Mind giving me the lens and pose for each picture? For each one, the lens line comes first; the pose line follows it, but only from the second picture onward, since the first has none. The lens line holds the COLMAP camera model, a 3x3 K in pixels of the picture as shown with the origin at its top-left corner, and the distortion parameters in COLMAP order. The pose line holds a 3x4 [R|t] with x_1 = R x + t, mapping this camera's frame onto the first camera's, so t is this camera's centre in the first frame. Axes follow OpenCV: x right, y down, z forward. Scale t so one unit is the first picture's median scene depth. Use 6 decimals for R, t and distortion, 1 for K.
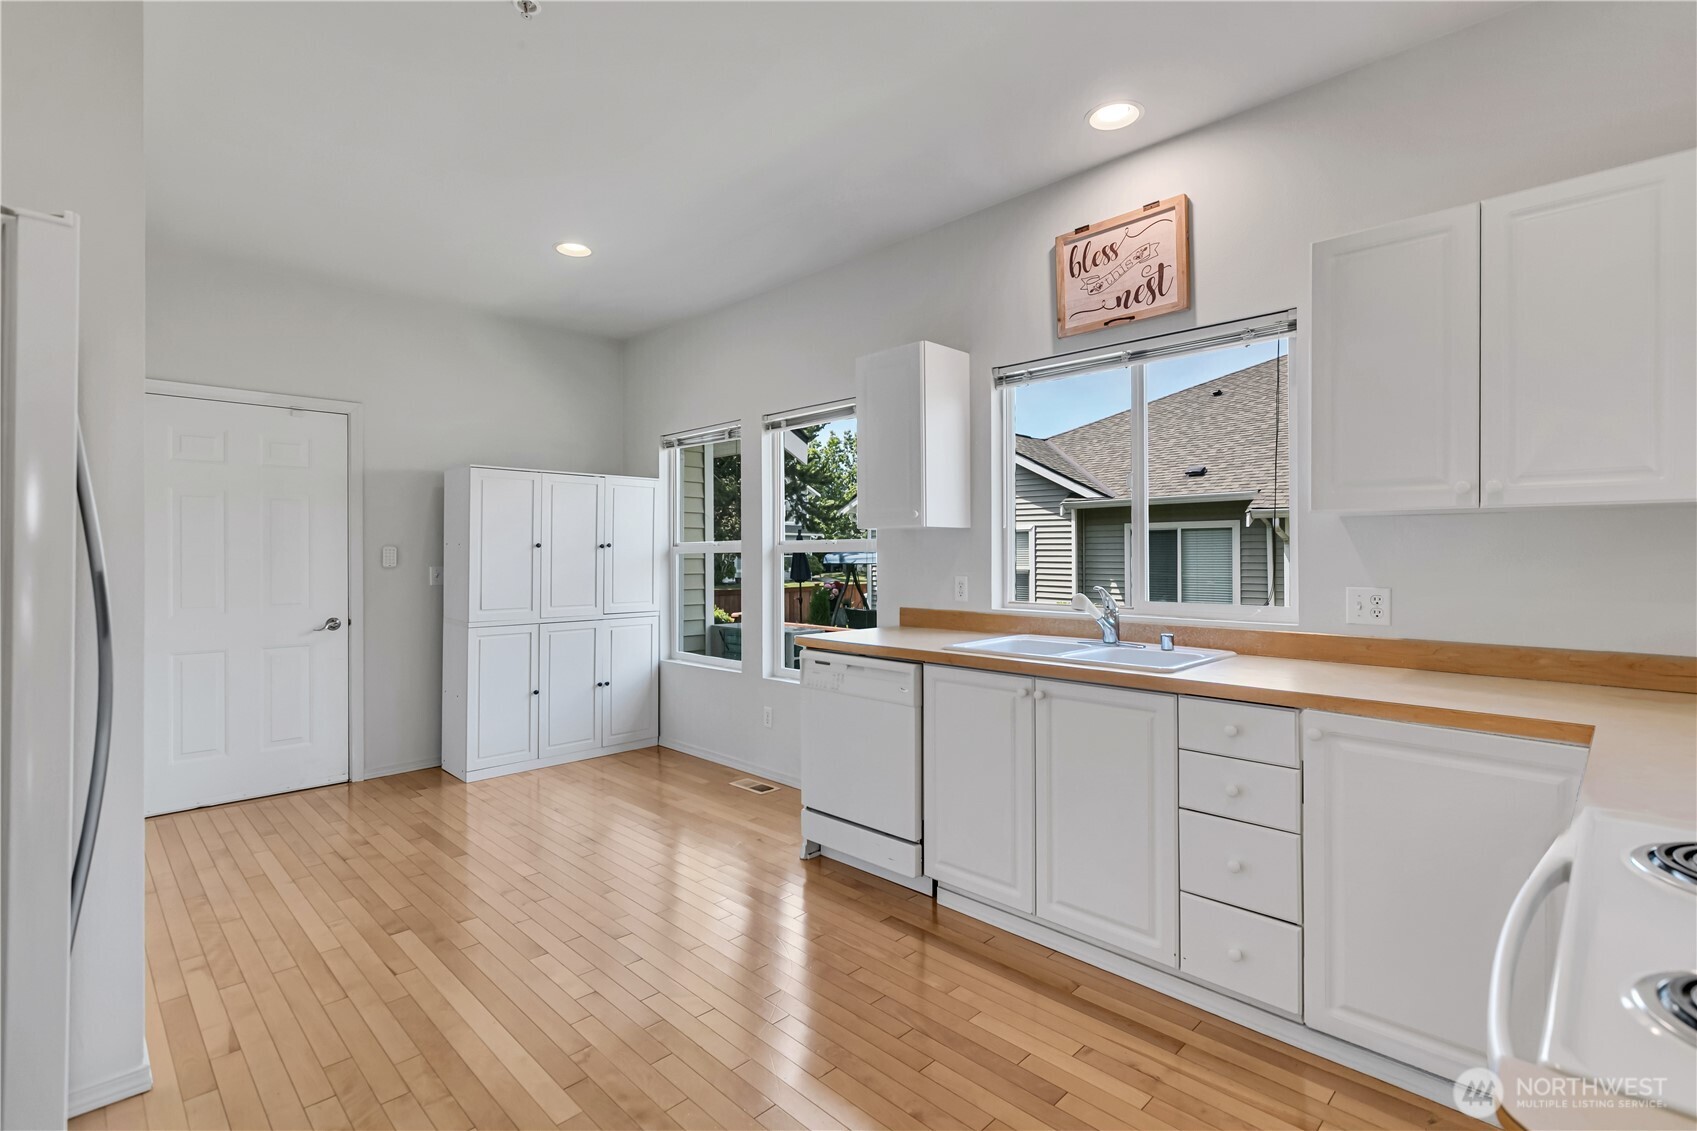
lens RADIAL K [[798.2, 0, 851.3], [0, 798.2, 553.0], [0, 0, 1]] dist [-0.000323, -0.000099]
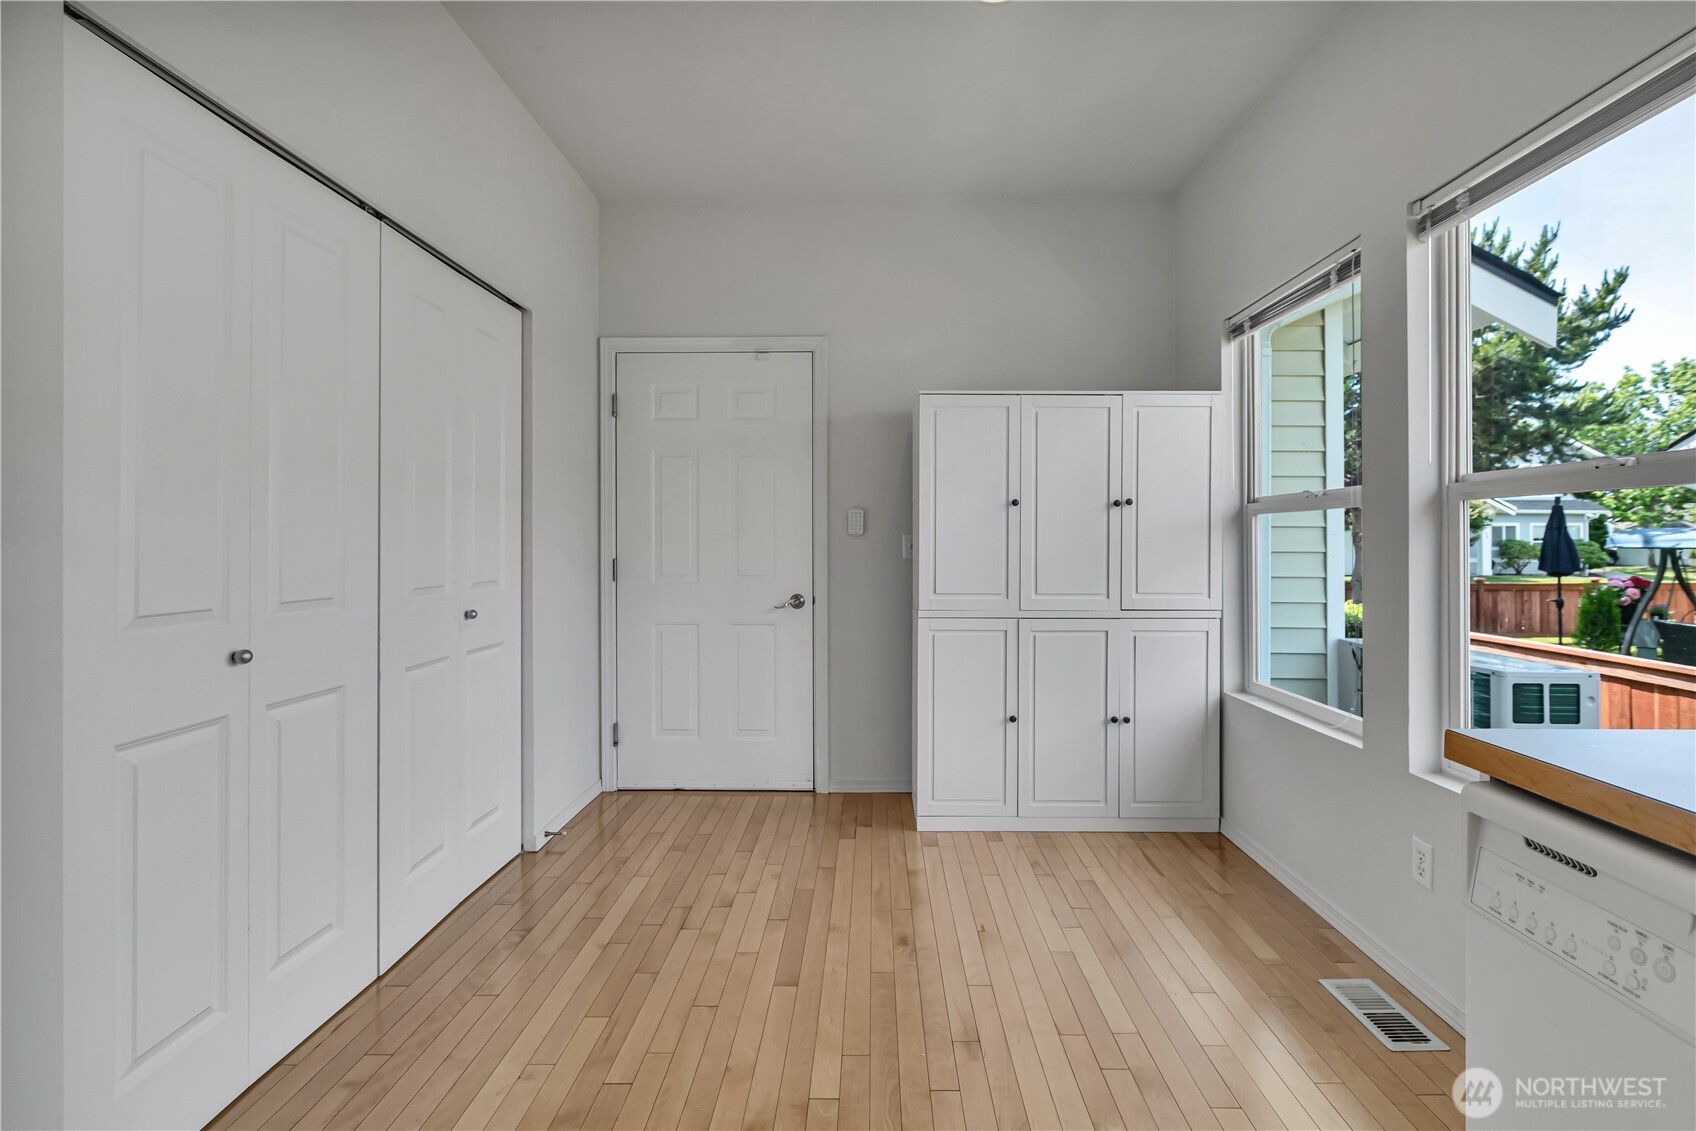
lens RADIAL K [[781.7, 0, 863.9], [0, 781.7, 538.4], [0, 0, 1]] dist [0.000538, -0.000368]
pose [[0.698520, 0.000808, -0.715590, -0.007685], [-0.001620, 0.999999, -0.000452, 0.022211], [0.715589, 0.001475, 0.698520, 0.461942]]
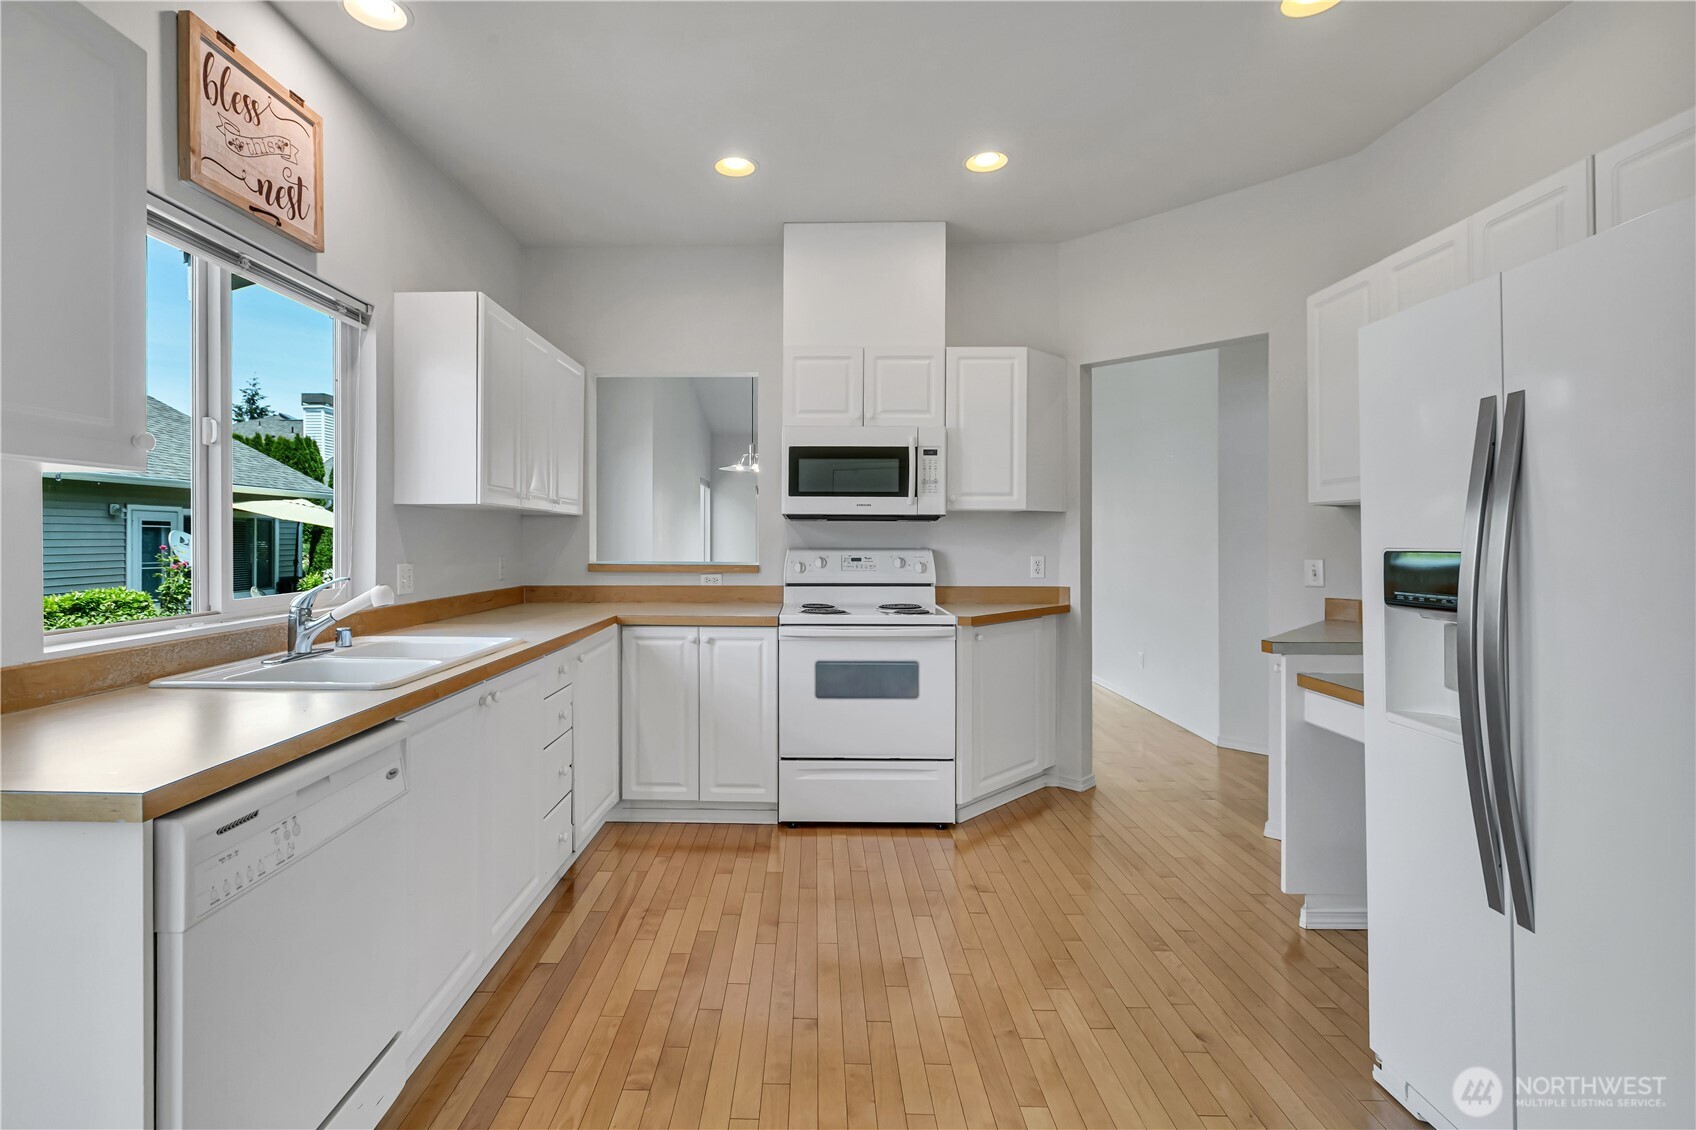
lens RADIAL K [[801.0, 0, 785.2], [0, 801.0, 535.0], [0, 0, 1]] dist [-0.000299, 0.000310]
pose [[-0.681350, 0.004049, 0.731947, -0.347437], [0.000507, 0.999987, -0.005060, 0.003530], [-0.731958, -0.003077, -0.681343, 0.761749]]
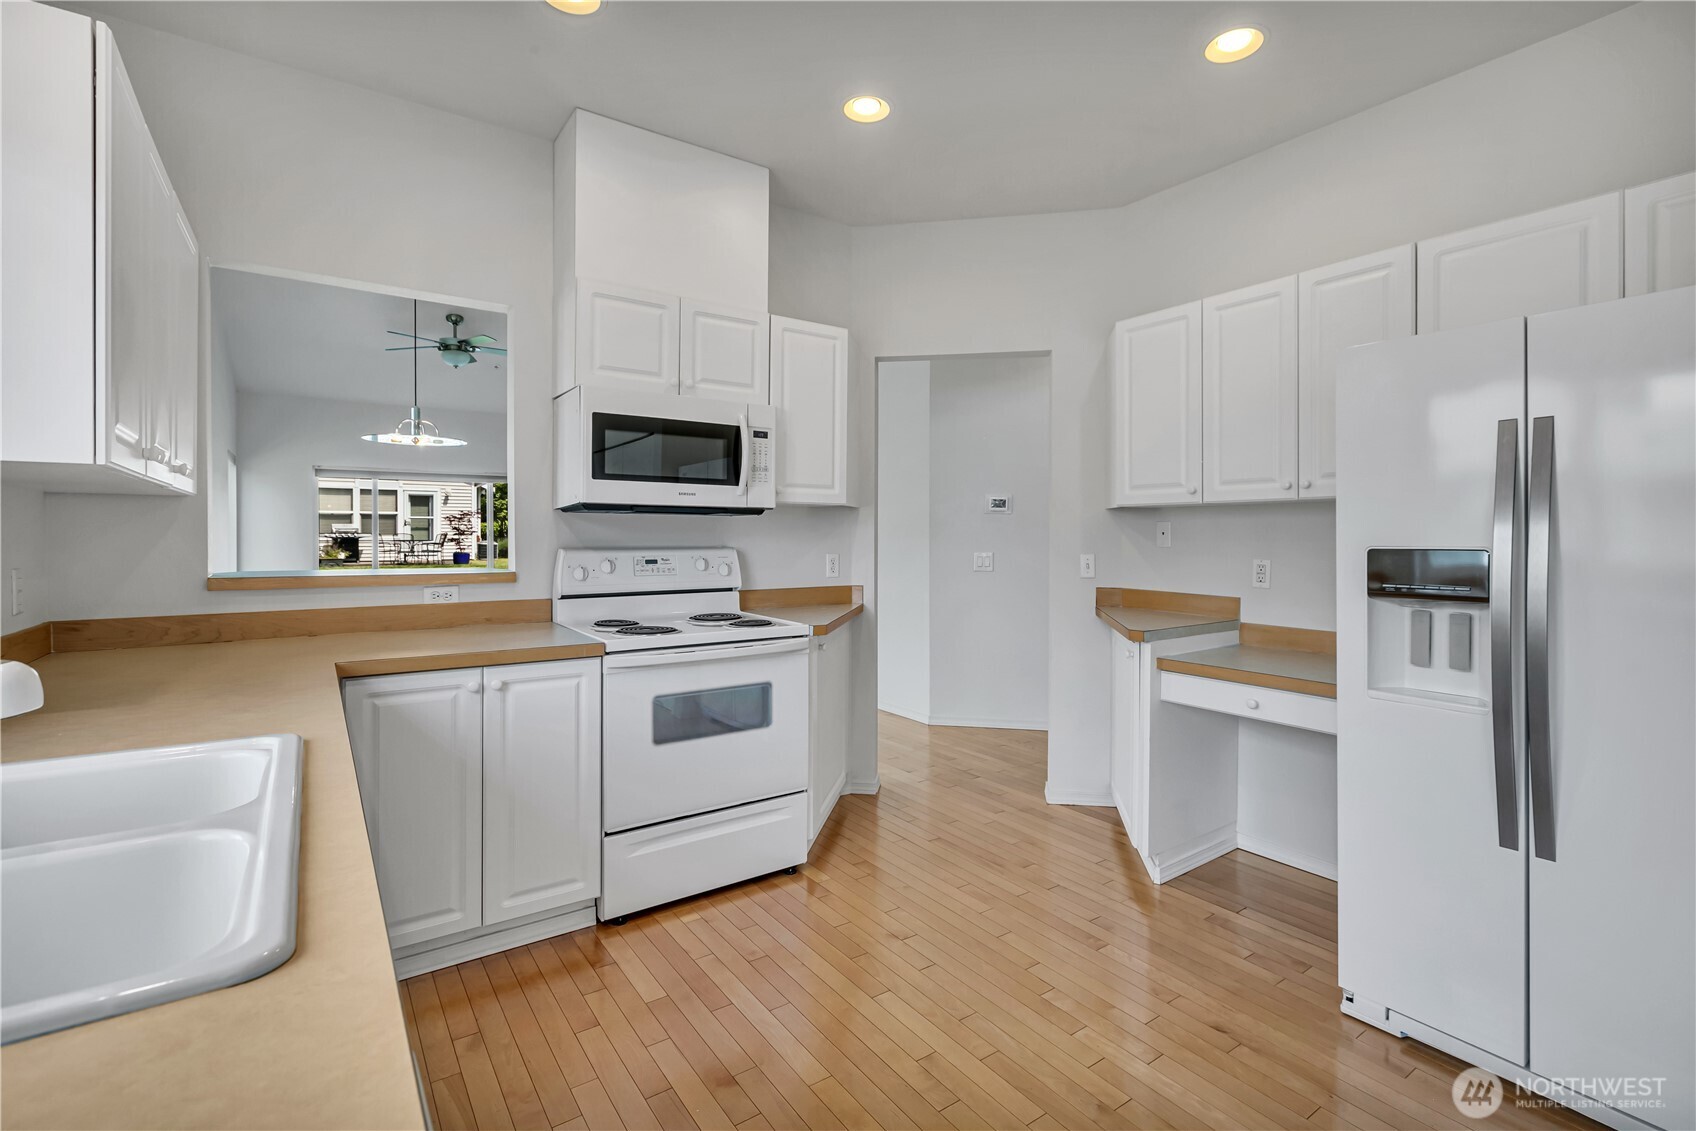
lens RADIAL K [[781.7, 0, 863.9], [0, 781.7, 538.4], [0, 0, 1]] dist [0.000538, -0.000368]
pose [[-0.986937, -0.001867, 0.161093, -0.046647], [-0.000991, 0.999984, 0.005515, 0.001637], [-0.161101, 0.005284, -0.986924, 0.754302]]
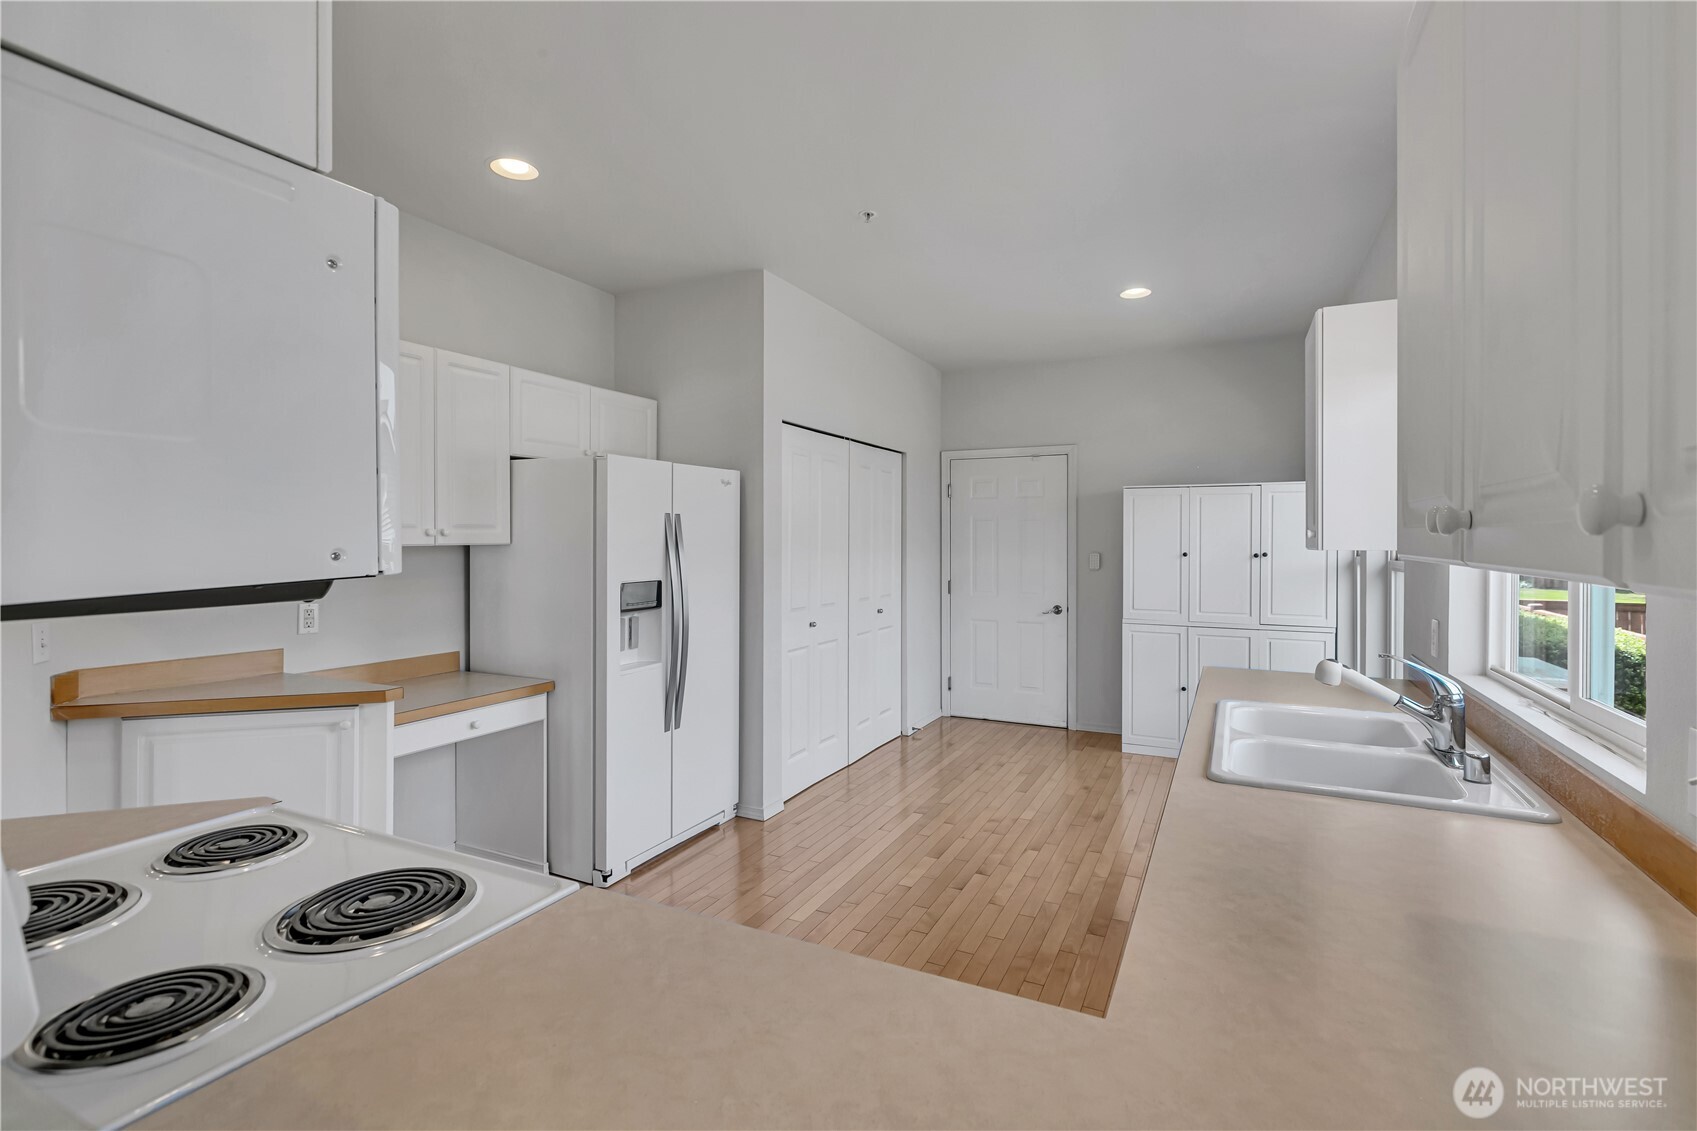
lens RADIAL K [[772.9, 0, 859.0], [0, 772.9, 546.4], [0, 0, 1]] dist [0.000091, 0.000015]
pose [[0.325505, 0.010410, -0.945483, 0.476834], [-0.002199, 0.999945, 0.010253, -0.031540], [0.945538, -0.001258, 0.325510, 0.244964]]
